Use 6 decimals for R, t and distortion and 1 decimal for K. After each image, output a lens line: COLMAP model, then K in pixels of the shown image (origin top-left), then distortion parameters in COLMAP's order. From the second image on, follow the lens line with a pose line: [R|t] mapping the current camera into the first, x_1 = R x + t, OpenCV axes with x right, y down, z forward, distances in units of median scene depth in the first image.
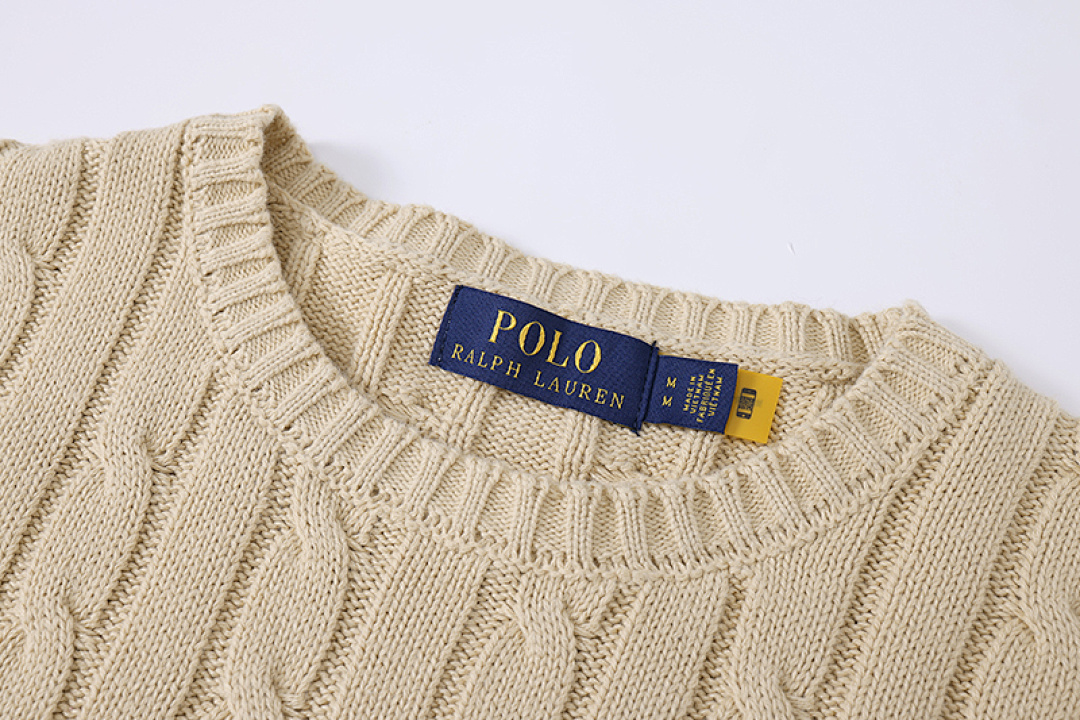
lens RADIAL K [[1093.8, 0, 540.0], [0, 1093.8, 359.5], [0, 0, 1]] dist [-0.003779, 0.000000]
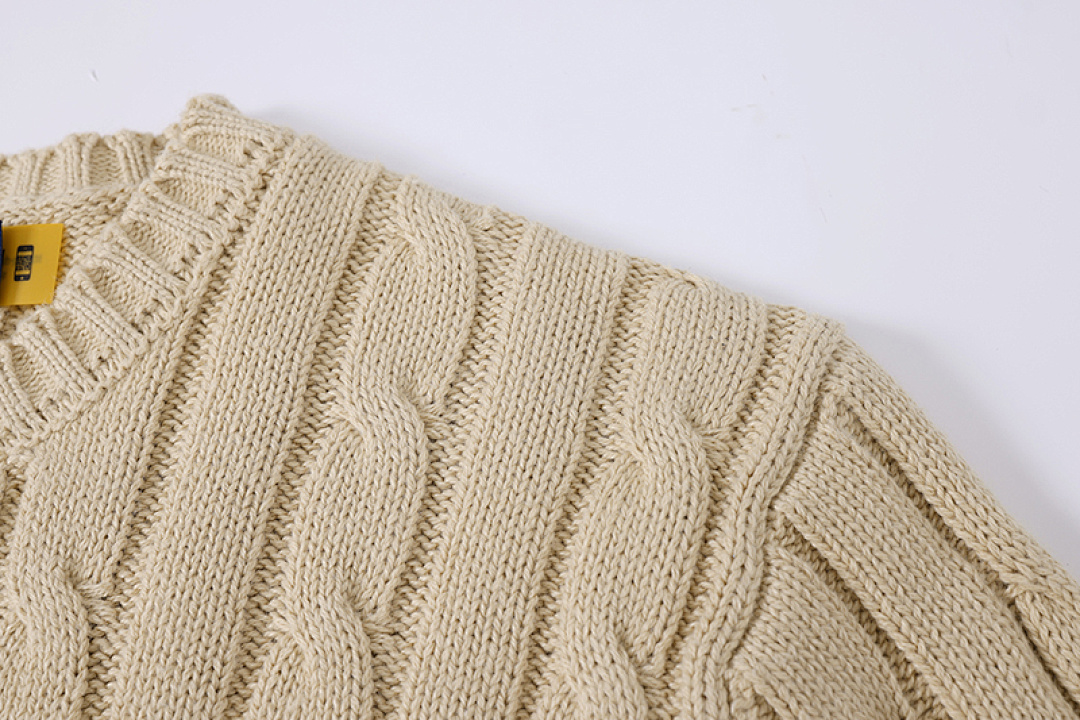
lens RADIAL K [[1093.8, 0, 540.3], [0, 1093.8, 360.0], [0, 0, 1]] dist [-0.003779, 0.000000]
pose [[0.961296, -0.268476, 0.061888, 0.515860], [0.265725, 0.962792, 0.049218, 0.181768], [-0.072799, -0.030868, 0.996869, 0.150937]]
